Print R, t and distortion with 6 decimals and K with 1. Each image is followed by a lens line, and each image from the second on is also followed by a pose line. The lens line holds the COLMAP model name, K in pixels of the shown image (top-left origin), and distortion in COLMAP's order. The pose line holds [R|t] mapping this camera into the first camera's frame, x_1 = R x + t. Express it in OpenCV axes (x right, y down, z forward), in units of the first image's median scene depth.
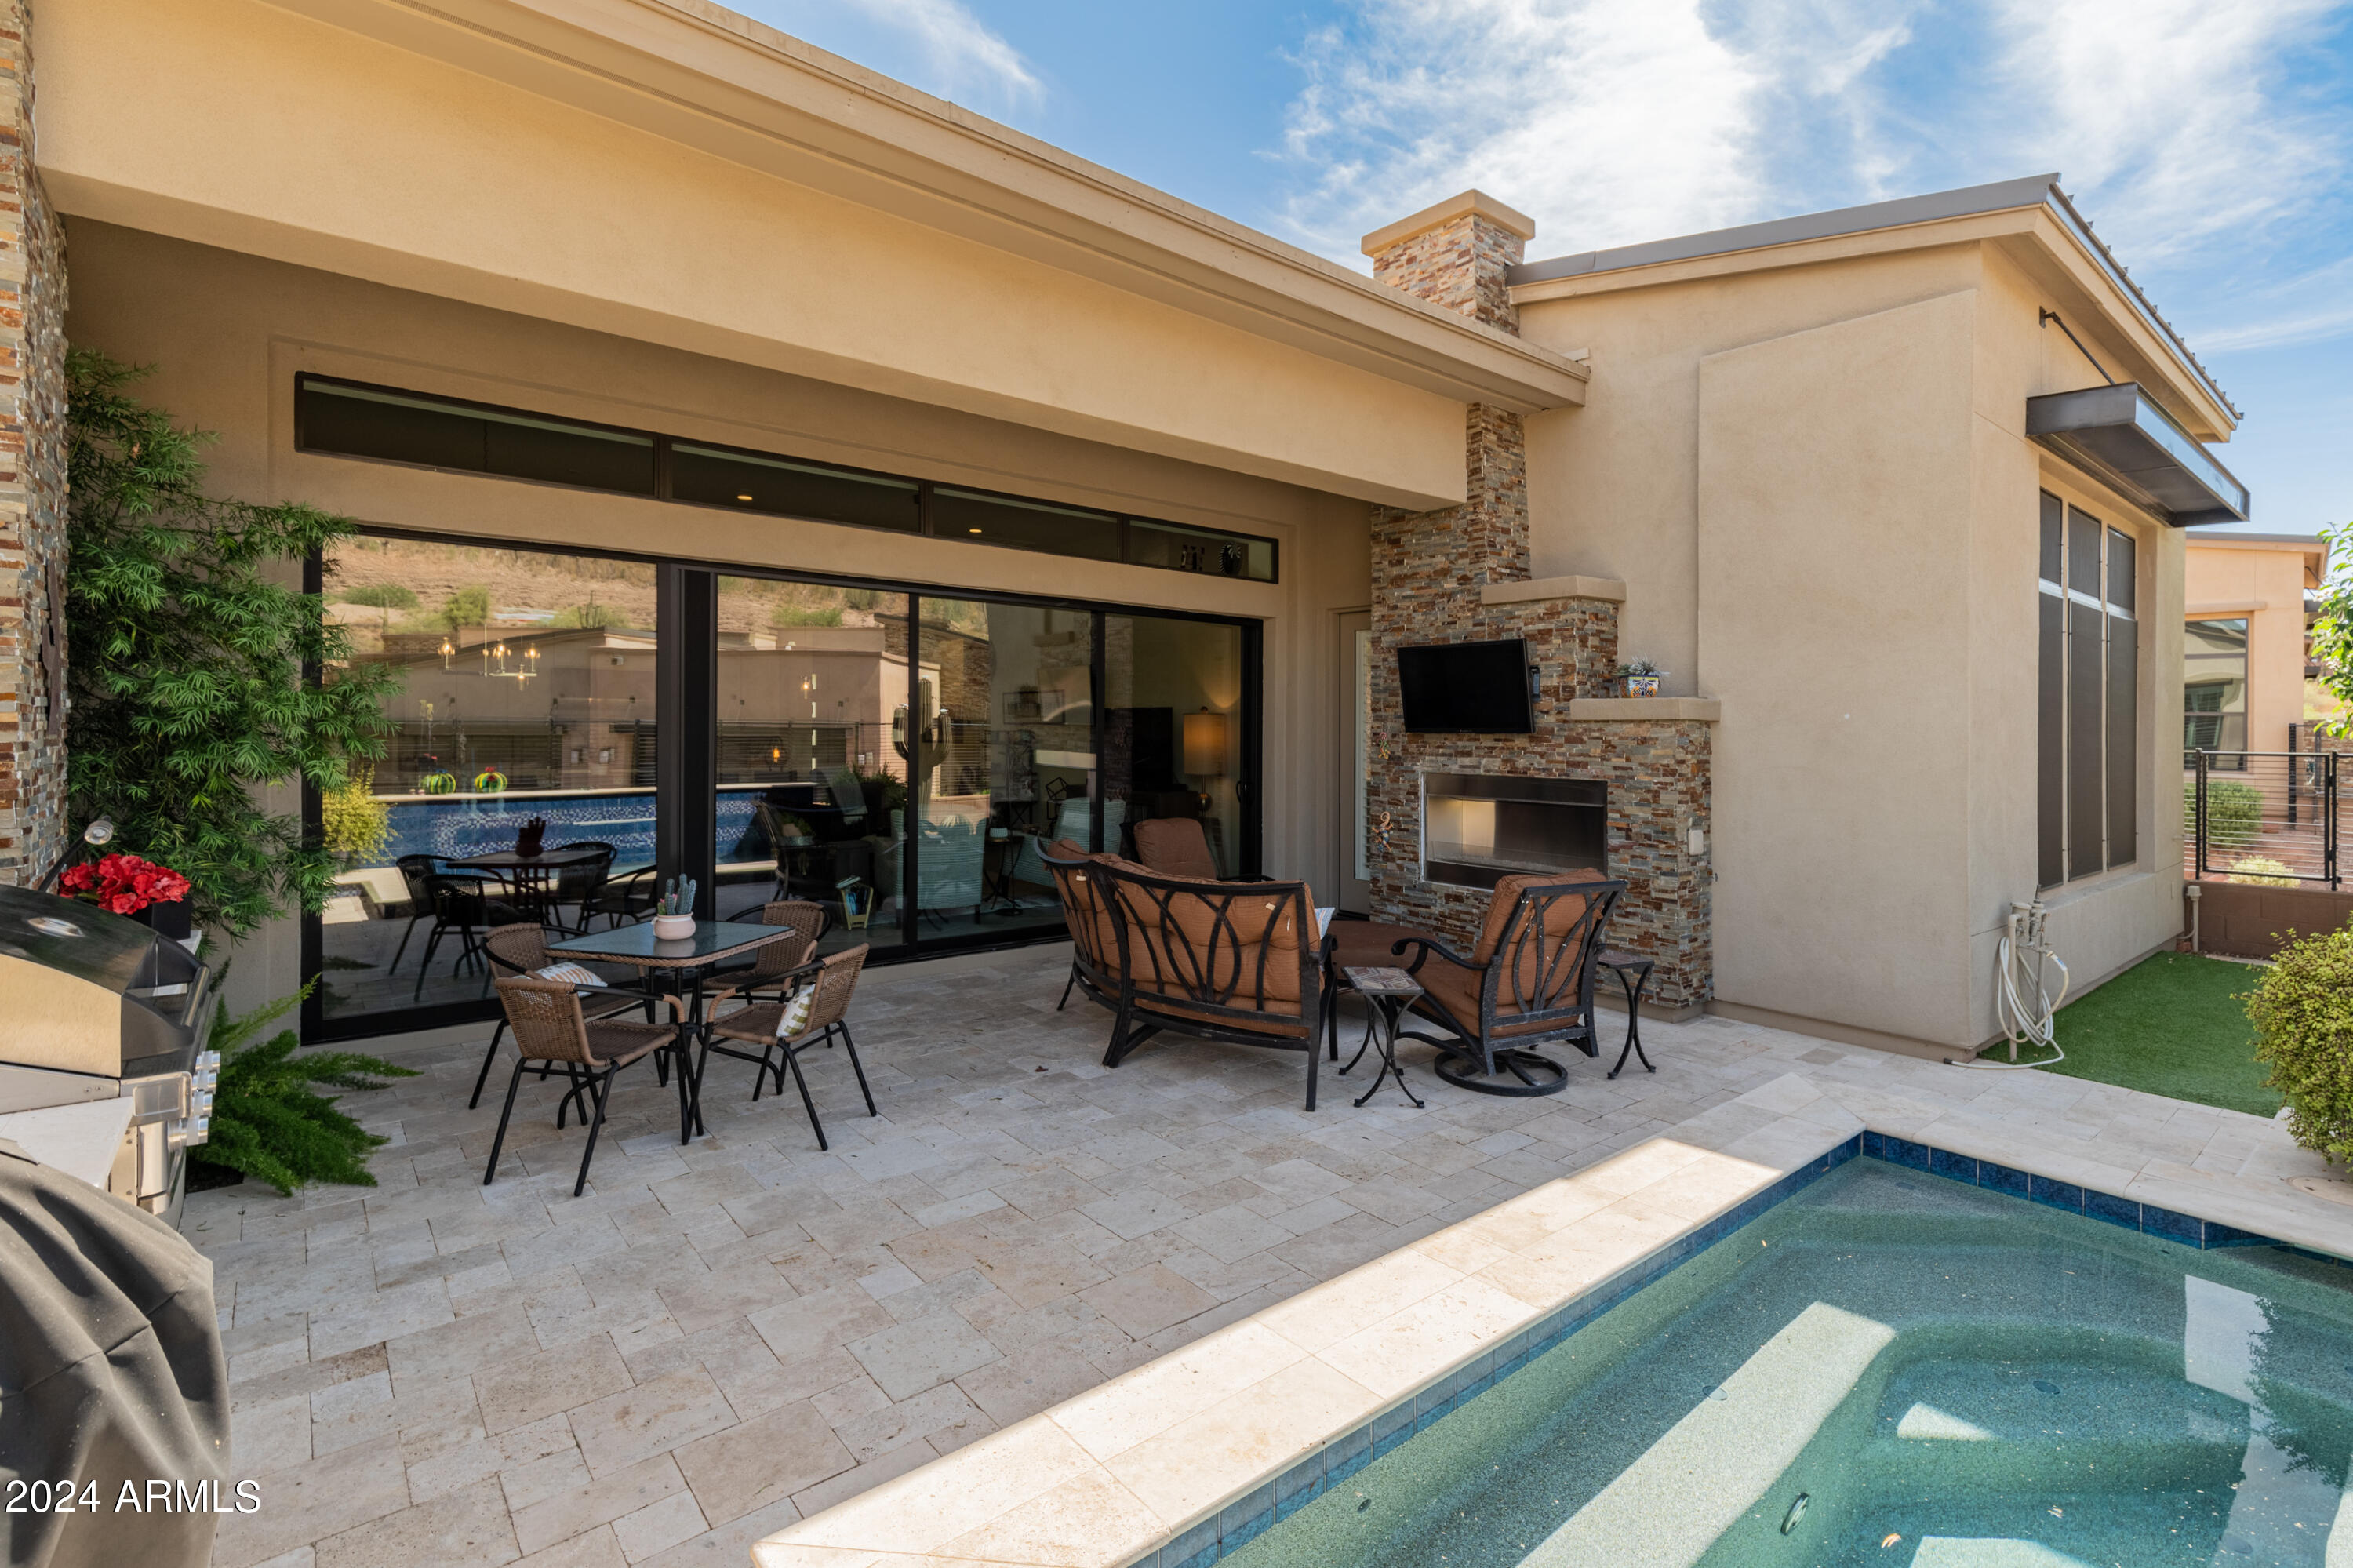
lens RADIAL K [[1082.3, 0, 1224.9], [0, 1082.3, 725.8], [0, 0, 1]] dist [0.000698, 0.000246]
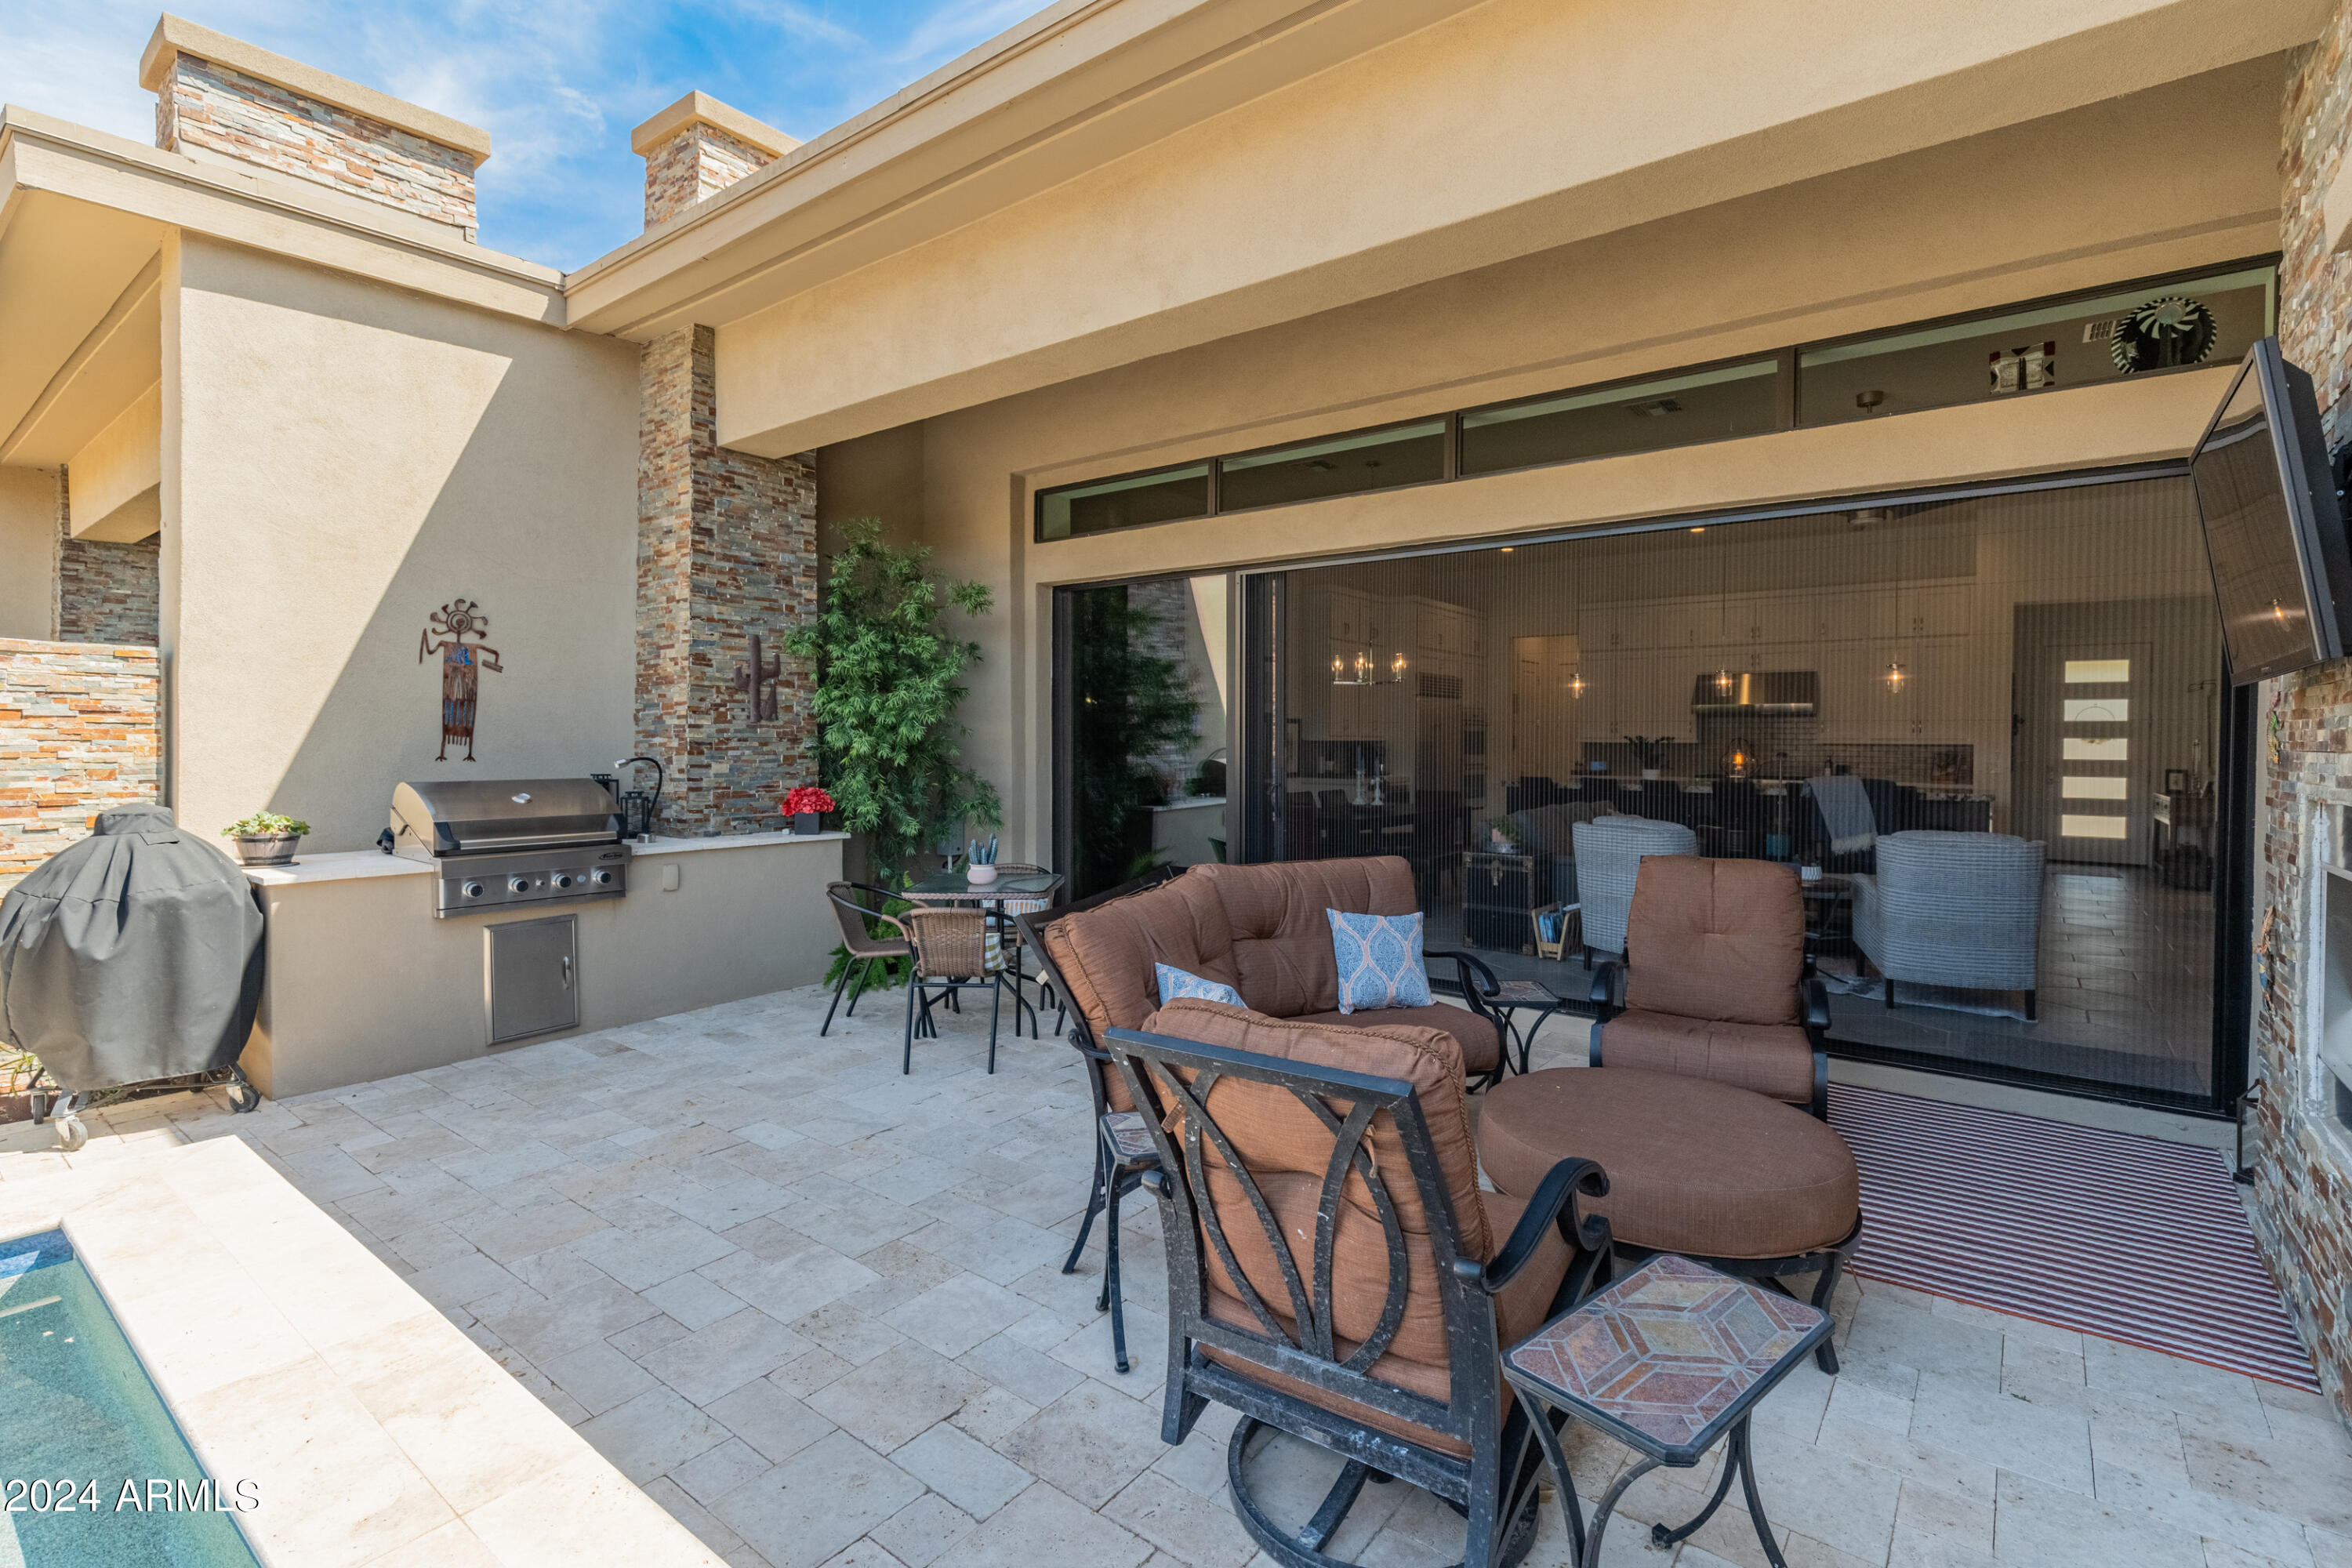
lens RADIAL K [[1081.8, 0, 1183.7], [0, 1081.8, 772.7], [0, 0, 1]] dist [0.000698, 0.000246]
pose [[0.218511, 0.022153, -0.975583, 0.894889], [-0.001569, 0.999749, 0.022350, 0.050561], [0.975833, -0.003354, 0.218491, 1.147422]]
